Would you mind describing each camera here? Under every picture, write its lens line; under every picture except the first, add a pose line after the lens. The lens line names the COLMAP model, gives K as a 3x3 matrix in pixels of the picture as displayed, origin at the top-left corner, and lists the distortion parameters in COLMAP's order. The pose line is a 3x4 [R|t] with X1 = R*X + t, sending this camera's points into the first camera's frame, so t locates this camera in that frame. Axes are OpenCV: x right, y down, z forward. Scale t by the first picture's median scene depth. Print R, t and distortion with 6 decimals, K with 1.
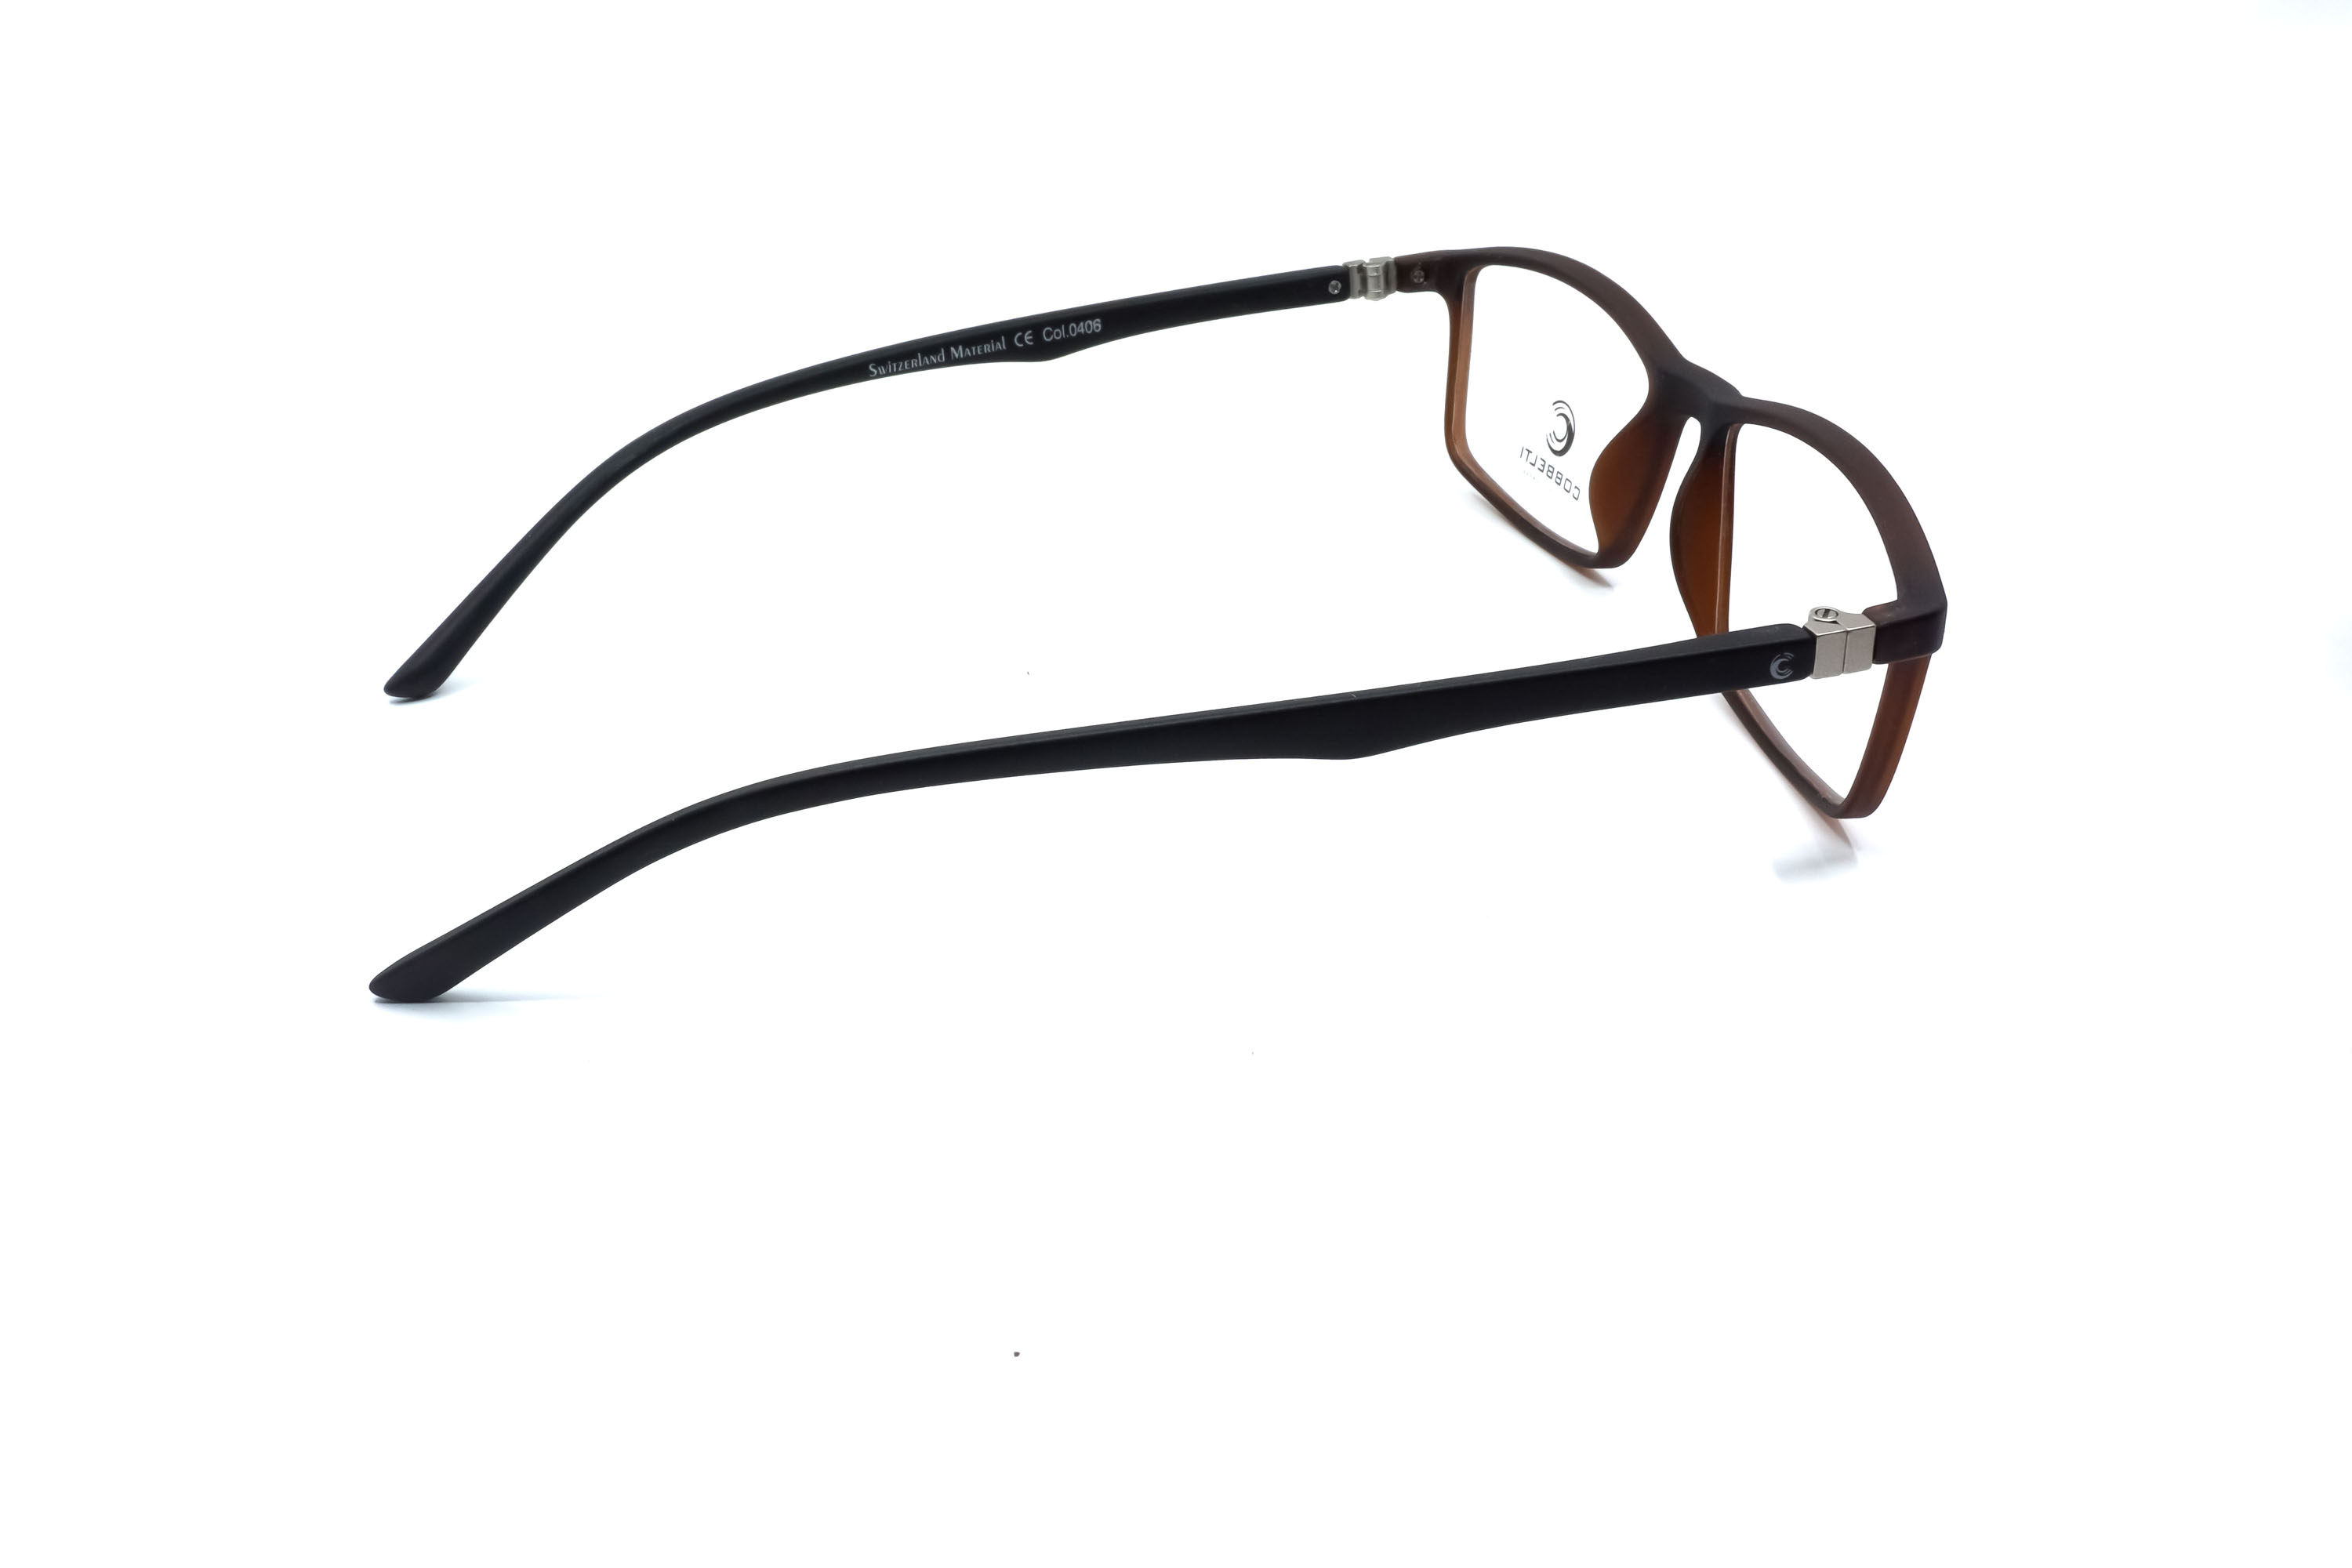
lens RADIAL K [[2570.5, 0, 1171.7], [0, 2570.5, 792.7], [0, 0, 1]] dist [0.001340, 0.000000]
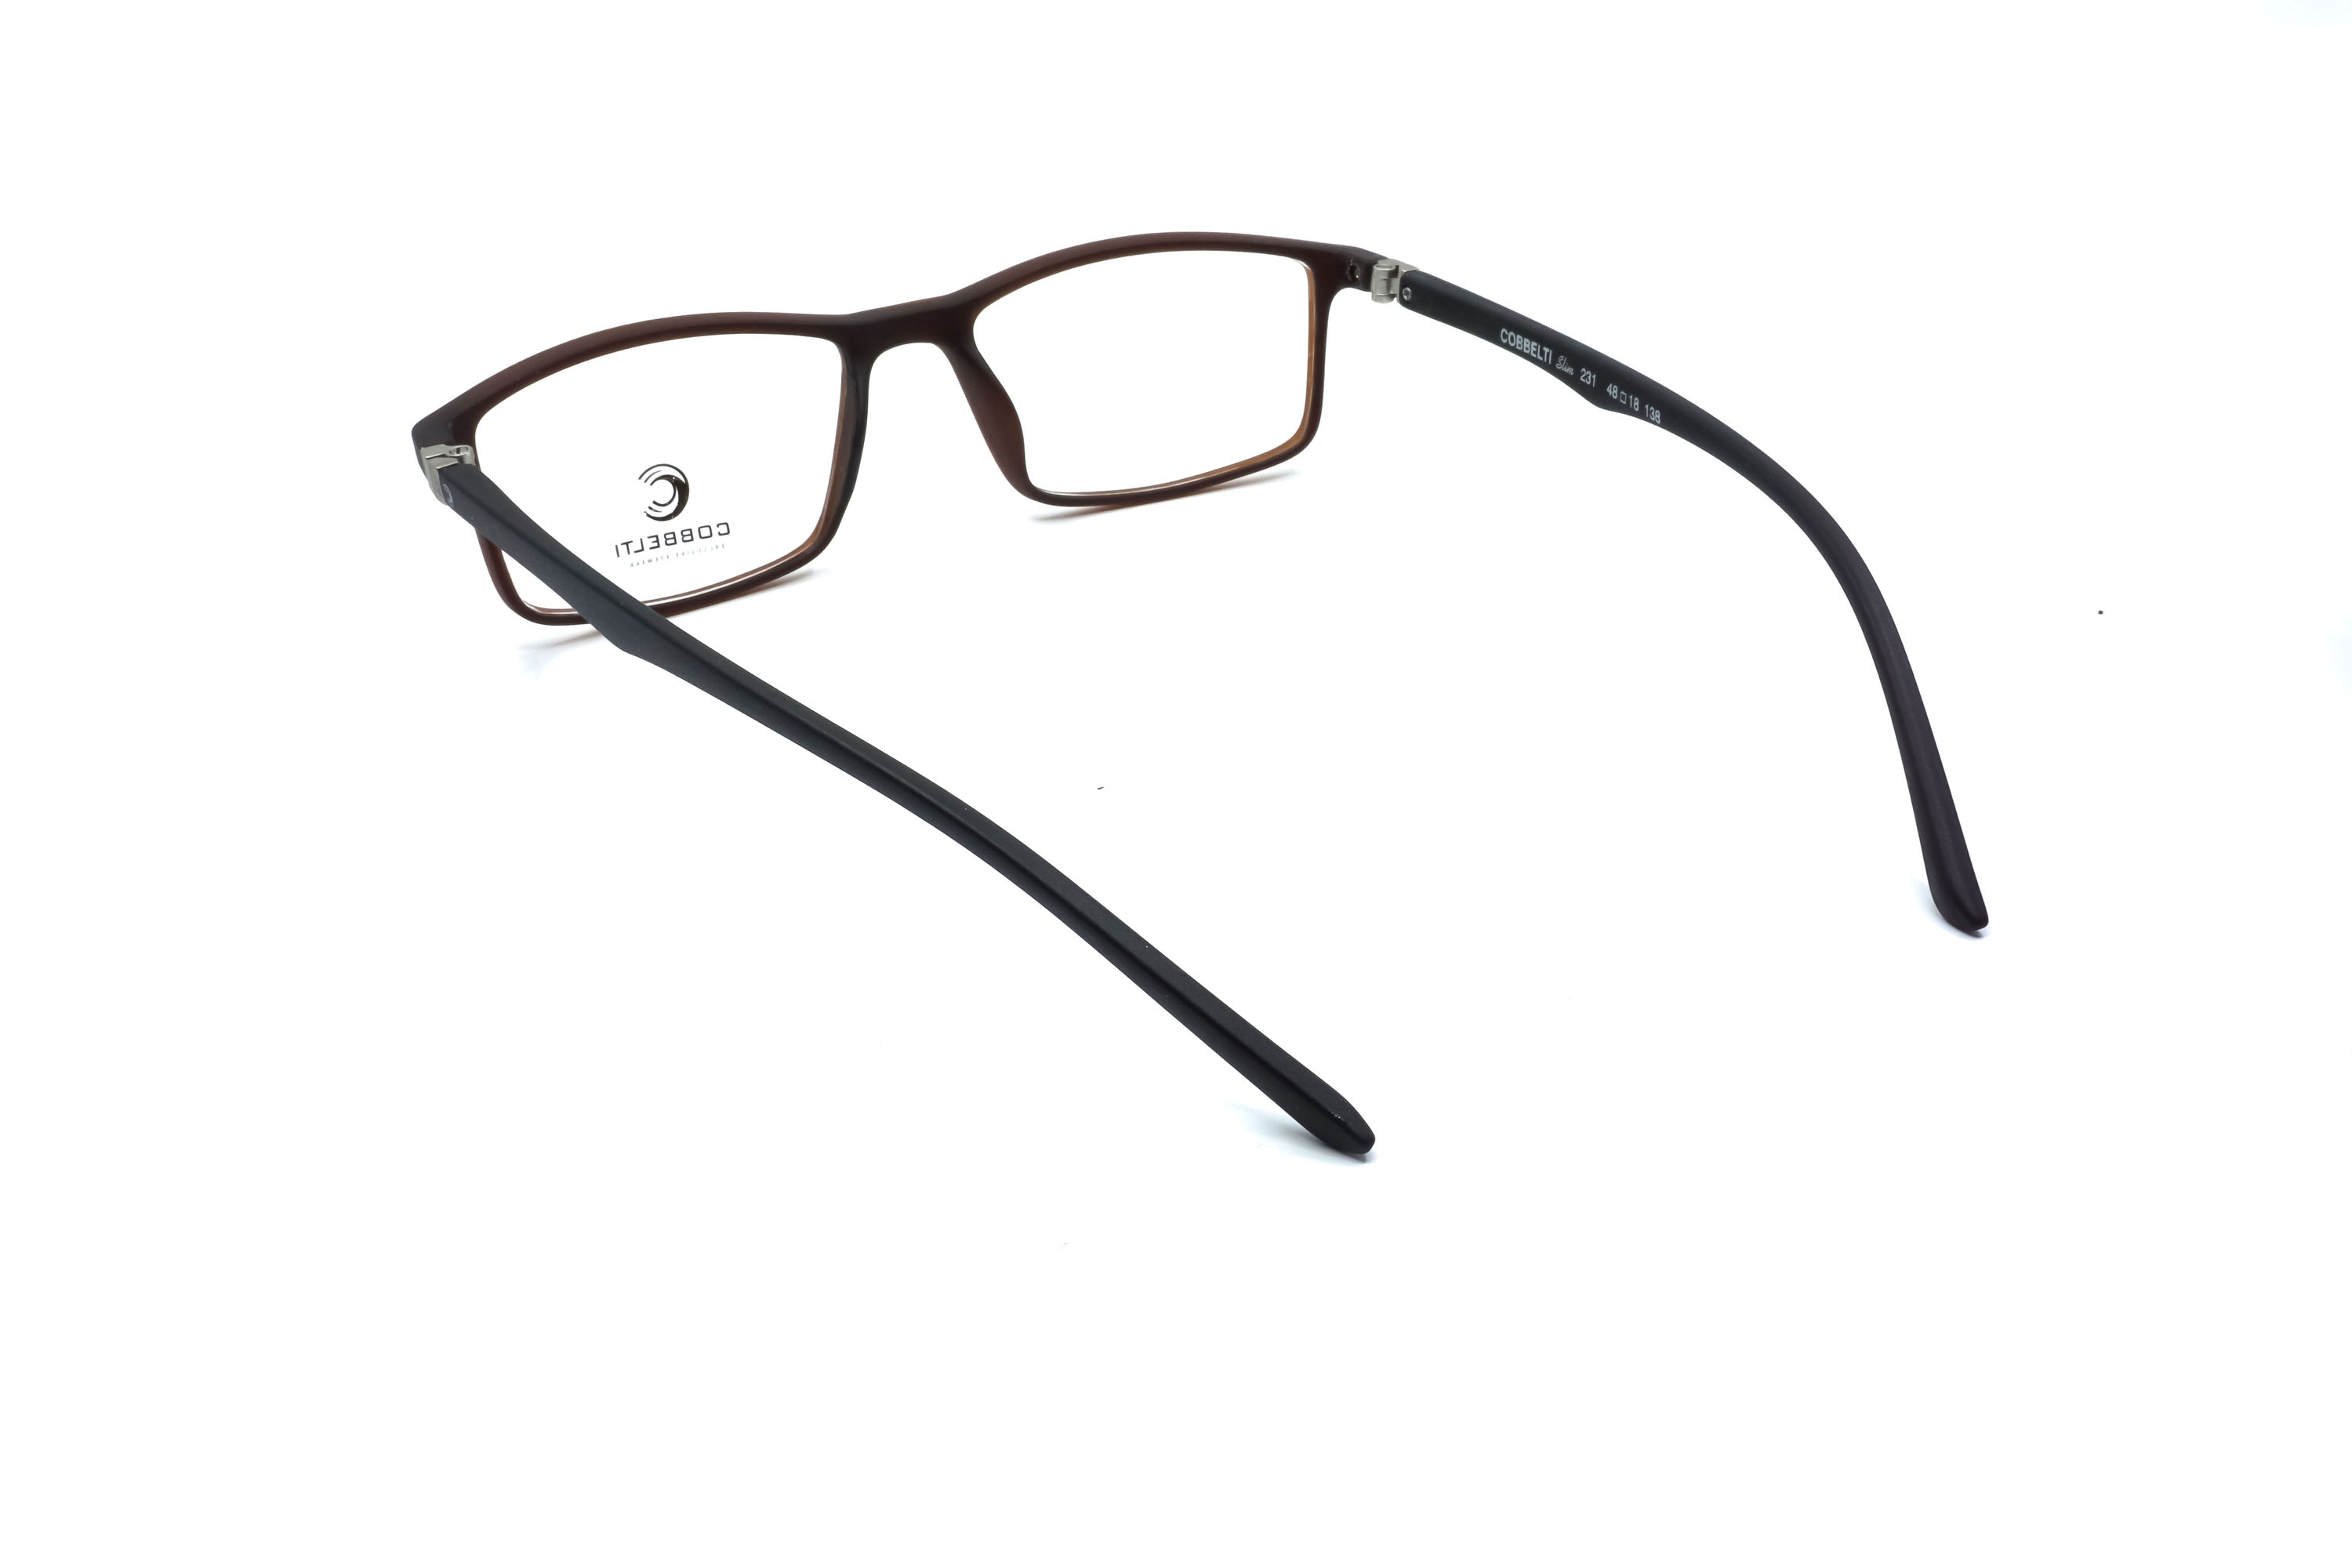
lens RADIAL K [[2570.5, 0, 1180.3], [0, 2570.5, 784.5], [0, 0, 1]] dist [0.001340, 0.000000]
pose [[-0.261152, -0.403483, 0.876927, -0.793471], [0.470434, 0.740071, 0.480611, -0.434240], [-0.842906, 0.538049, -0.003459, 0.899317]]
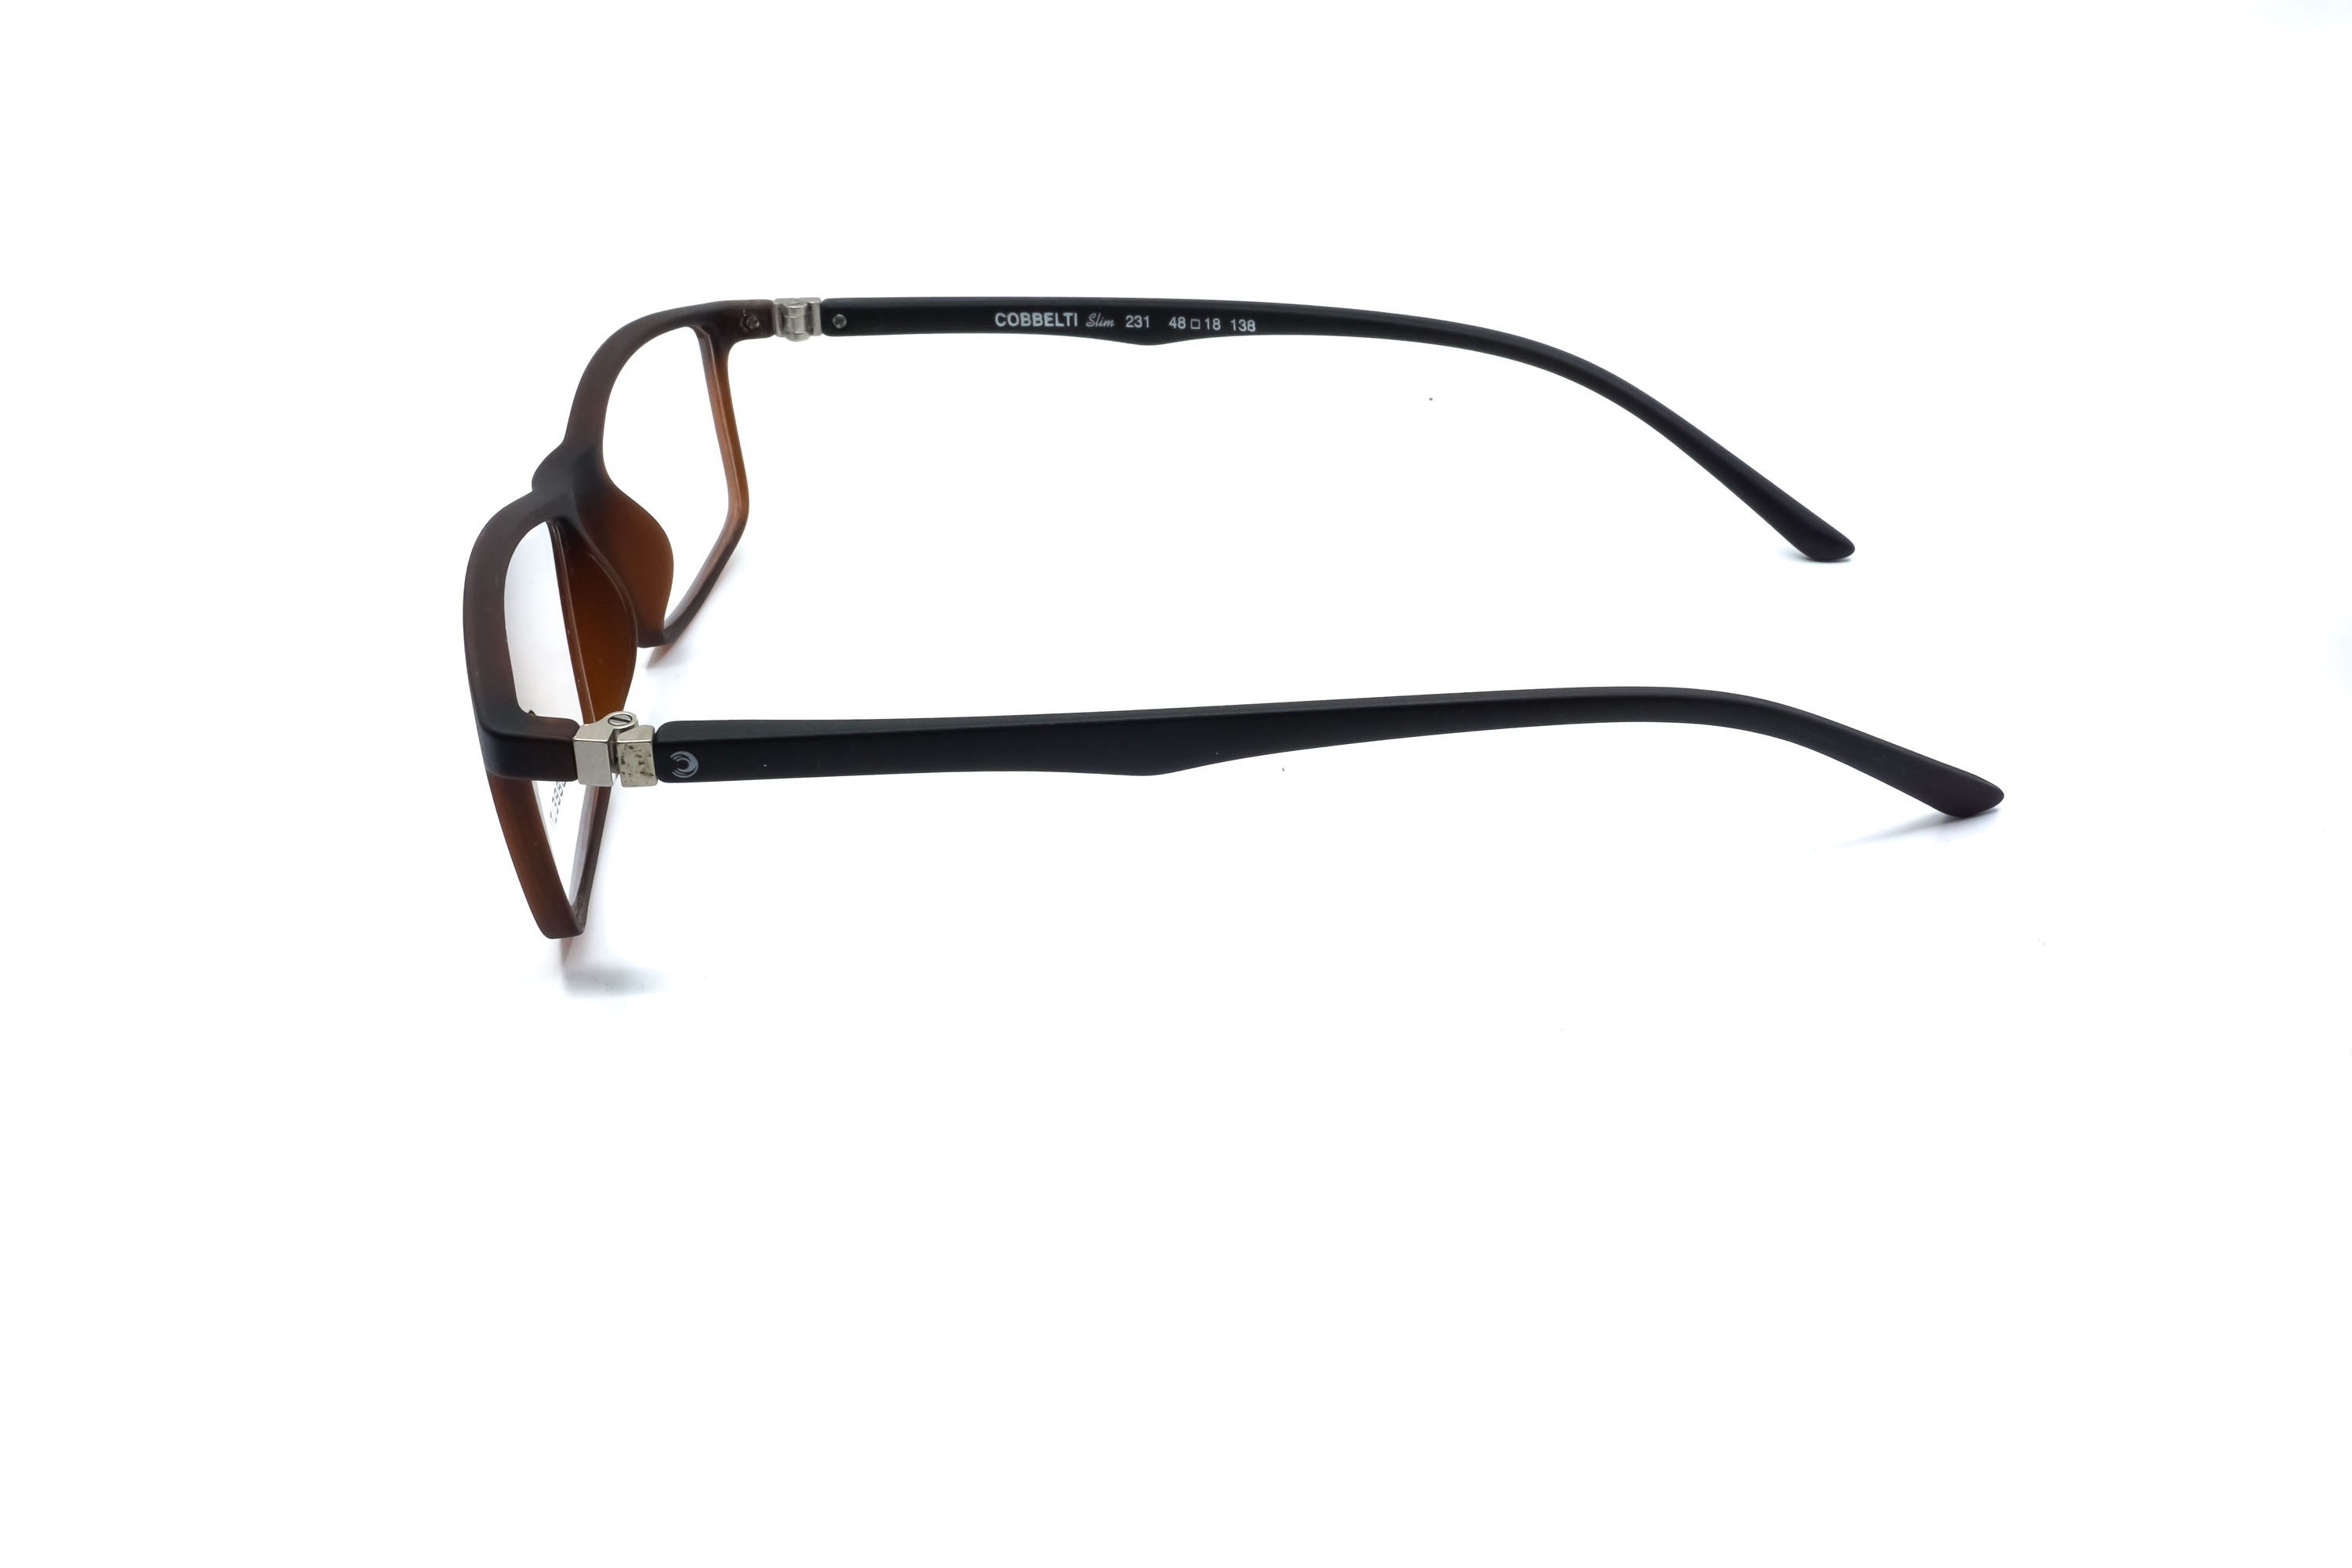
lens RADIAL K [[2570.5, 0, 1183.2], [0, 2570.5, 775.7], [0, 0, 1]] dist [0.001340, 0.000000]
pose [[-0.965710, -0.065368, 0.251260, -0.234447], [0.164494, 0.594692, 0.786945, -0.717047], [-0.200863, 0.801291, -0.563548, 1.407692]]
